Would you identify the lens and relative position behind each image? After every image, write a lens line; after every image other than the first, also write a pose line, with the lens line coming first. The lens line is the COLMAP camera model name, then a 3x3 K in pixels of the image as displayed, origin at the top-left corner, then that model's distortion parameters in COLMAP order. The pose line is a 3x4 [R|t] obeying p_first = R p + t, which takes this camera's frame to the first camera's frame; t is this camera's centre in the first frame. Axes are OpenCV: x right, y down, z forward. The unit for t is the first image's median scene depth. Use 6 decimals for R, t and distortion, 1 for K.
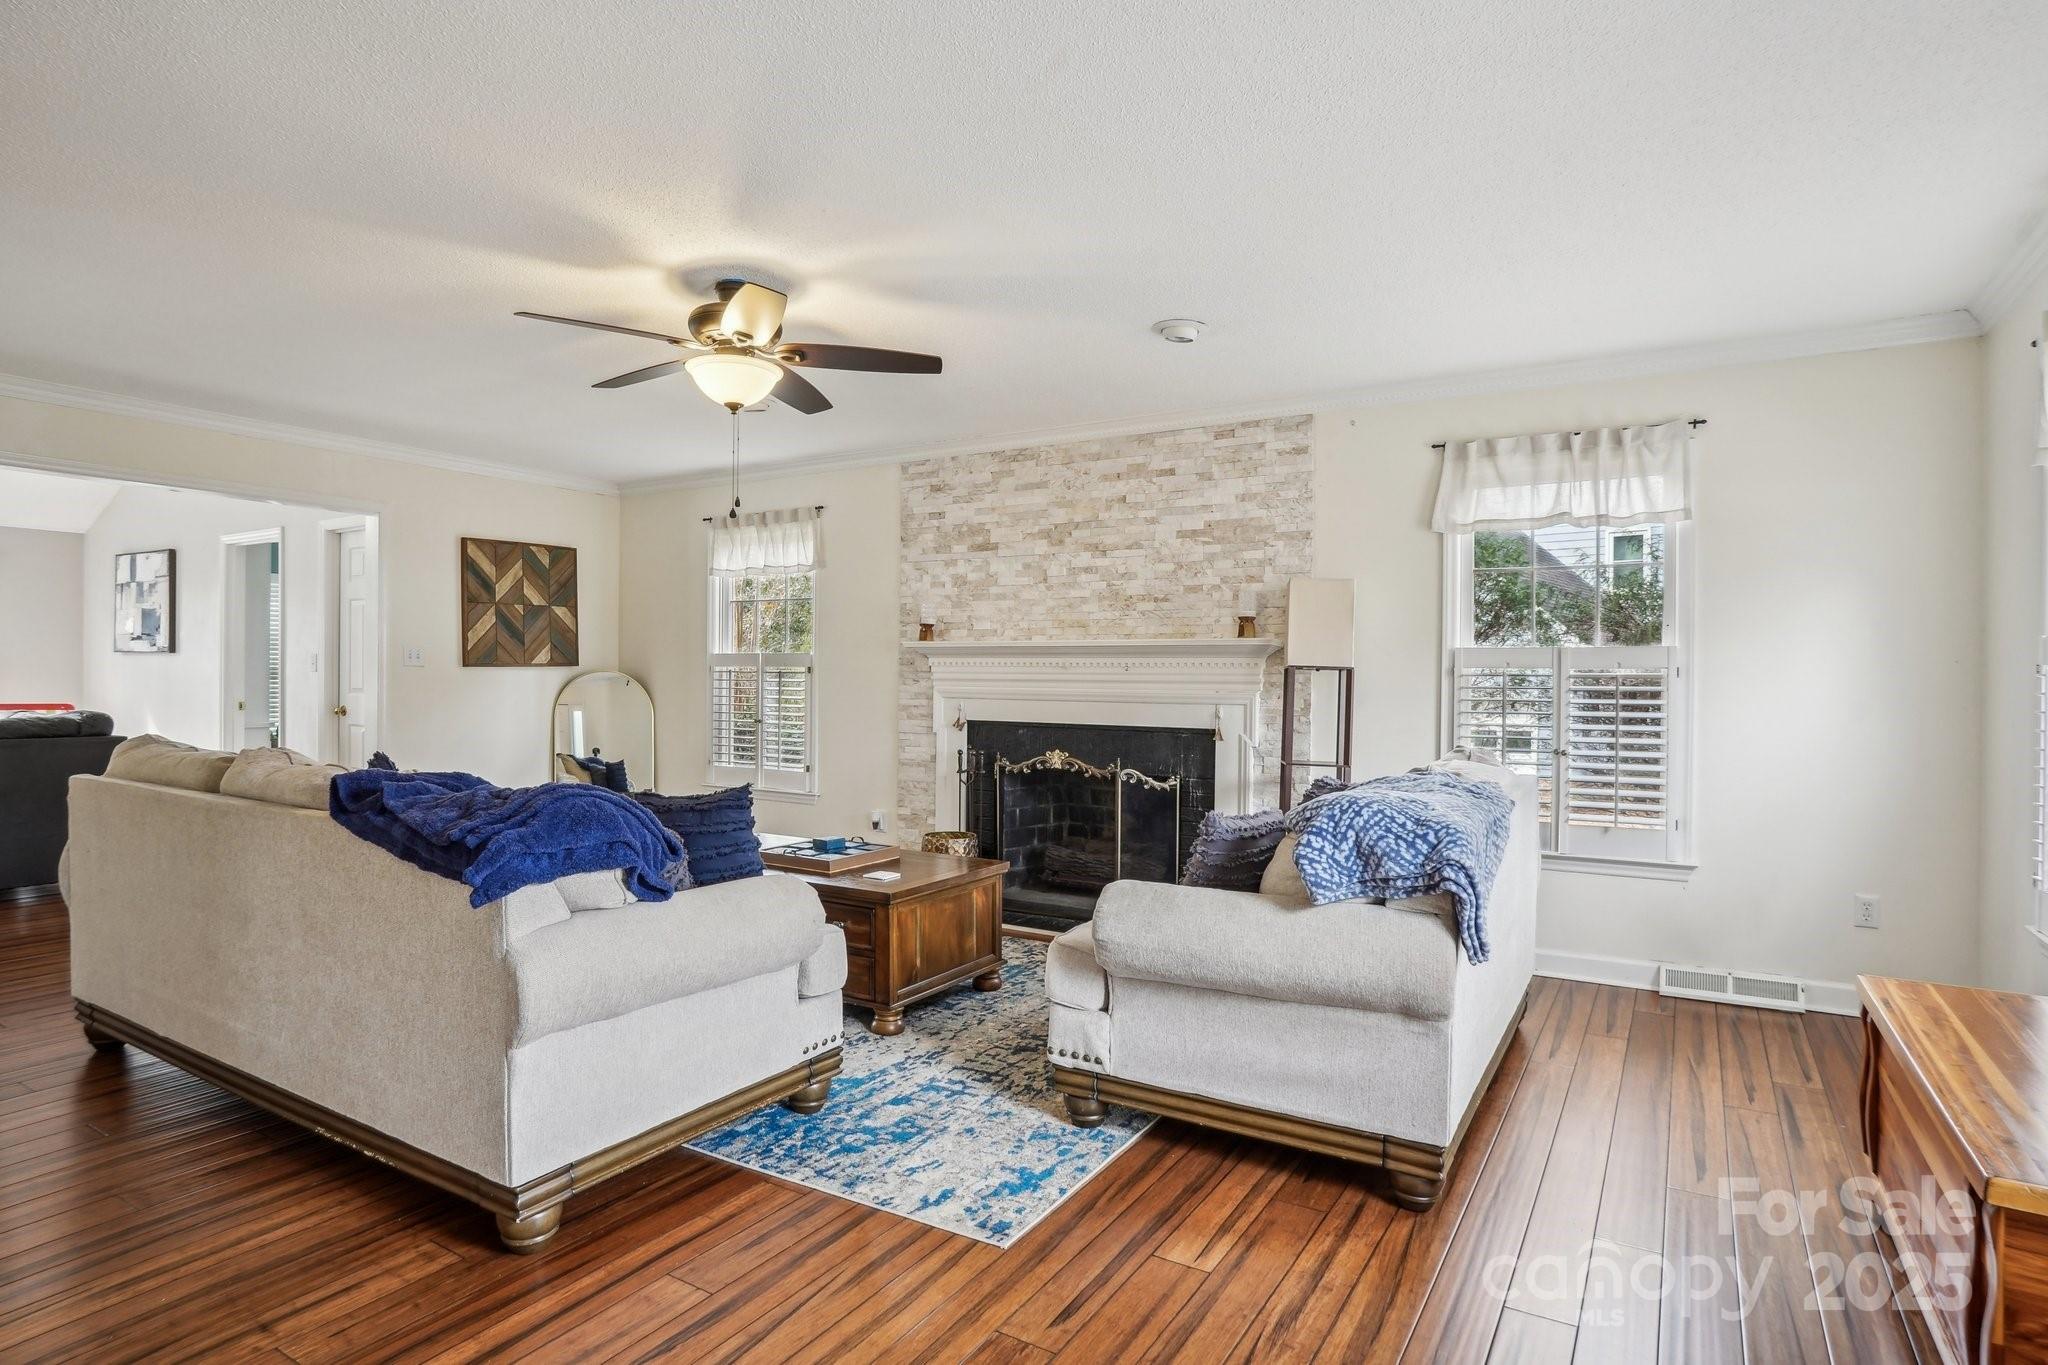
lens RADIAL K [[1091.0, 0, 1024.0], [0, 1091.0, 682.5], [0, 0, 1]] dist [-0.041537, 0.013633]
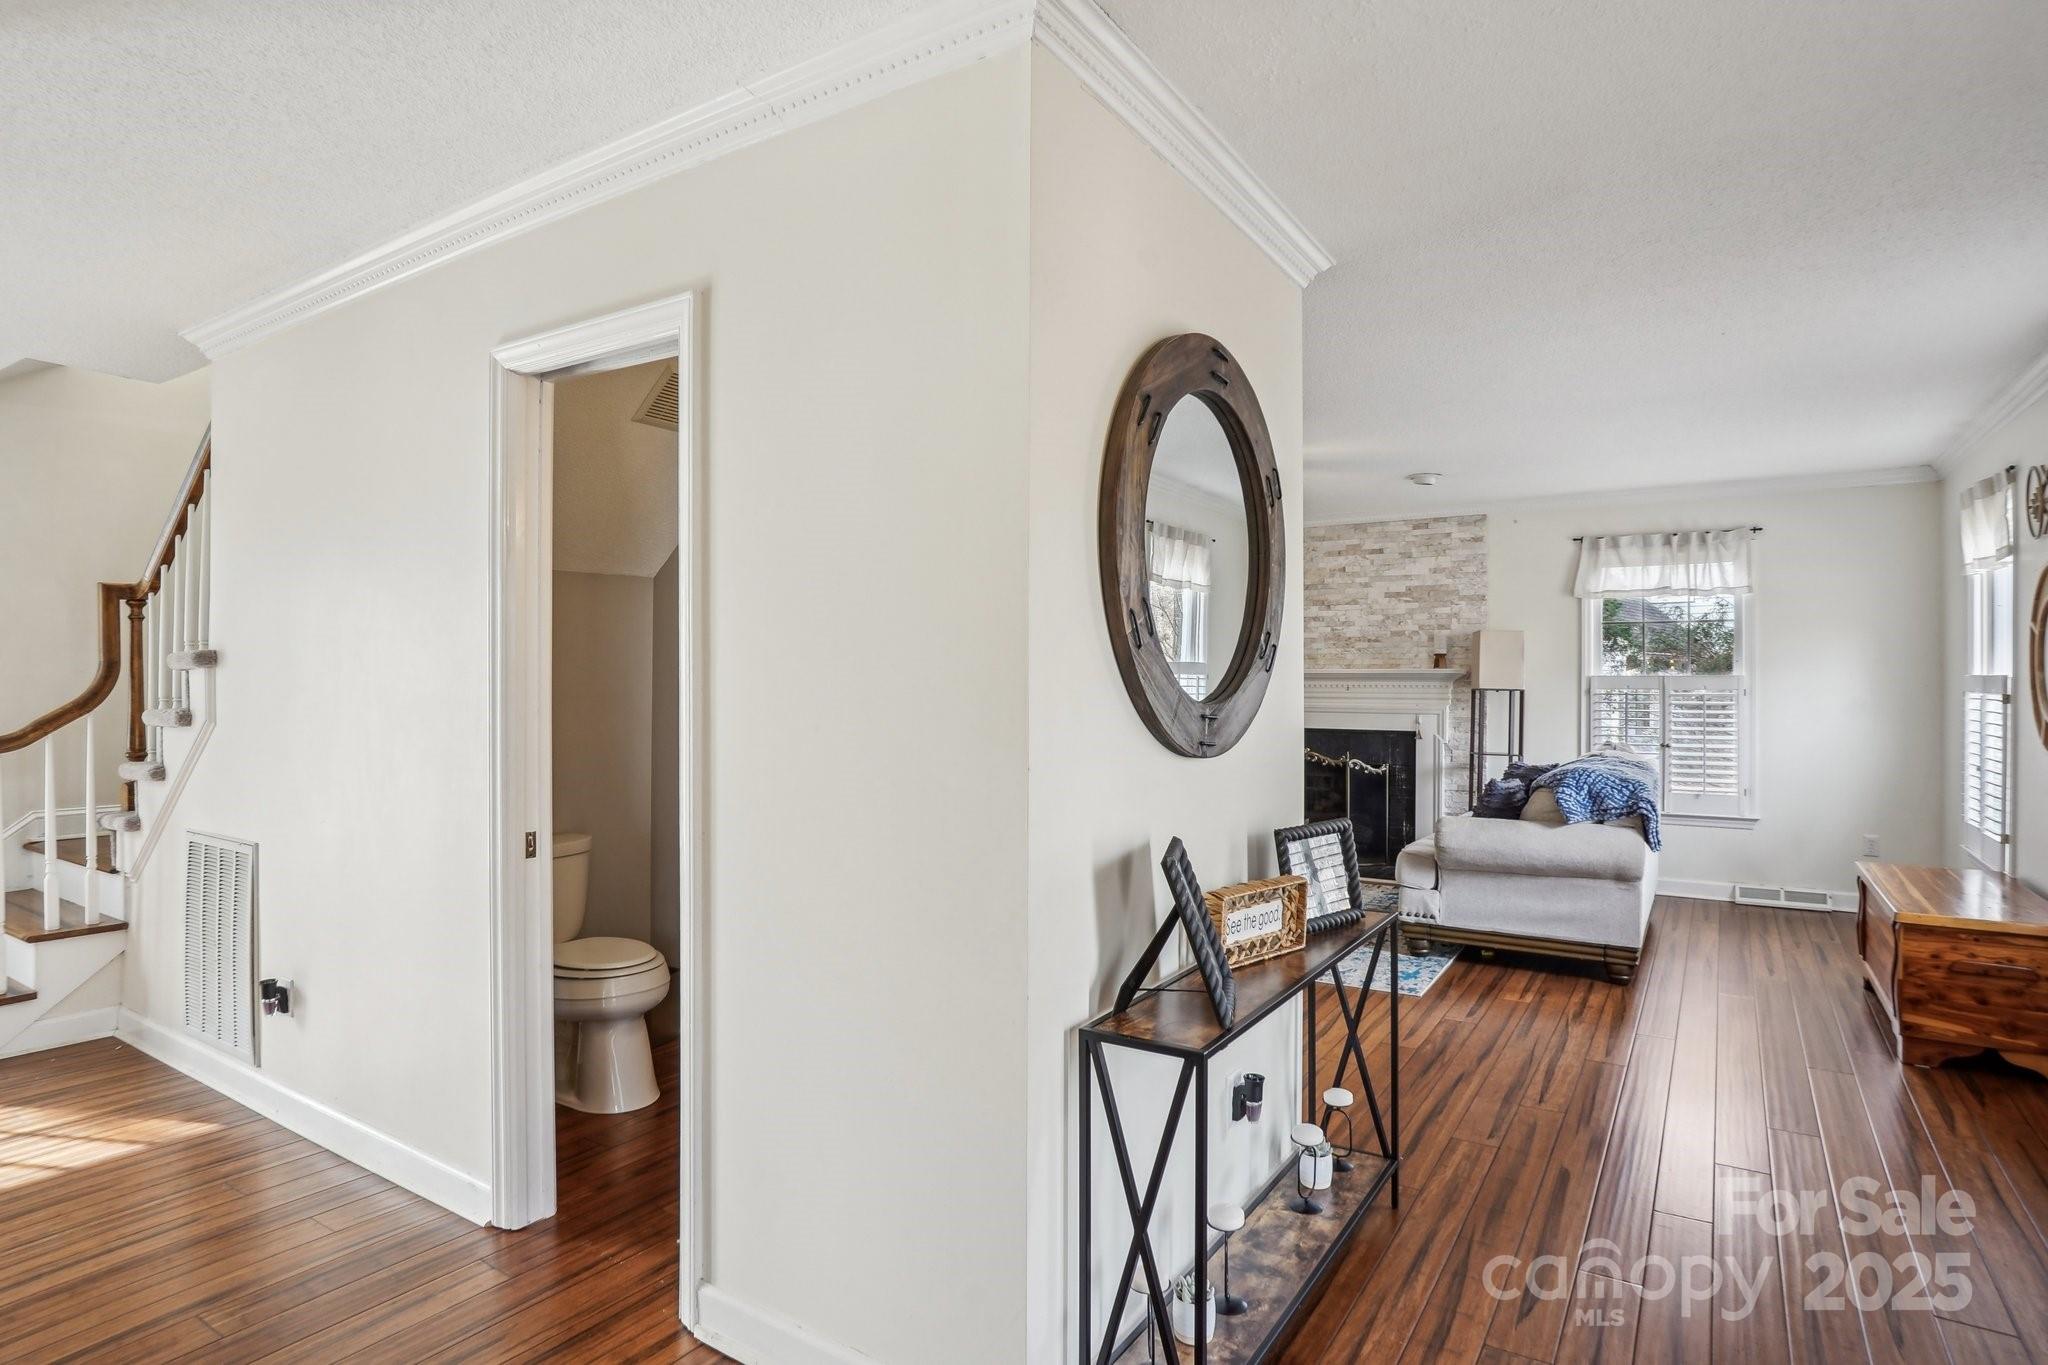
lens RADIAL K [[1091.8, 0, 1025.8], [0, 1091.8, 676.3], [0, 0, 1]] dist [-0.029367, 0.002807]
pose [[0.999745, -0.008126, -0.021080, -0.339714], [0.007993, 0.999948, -0.006394, -0.027003], [0.021131, 0.006224, 0.999757, -0.492512]]
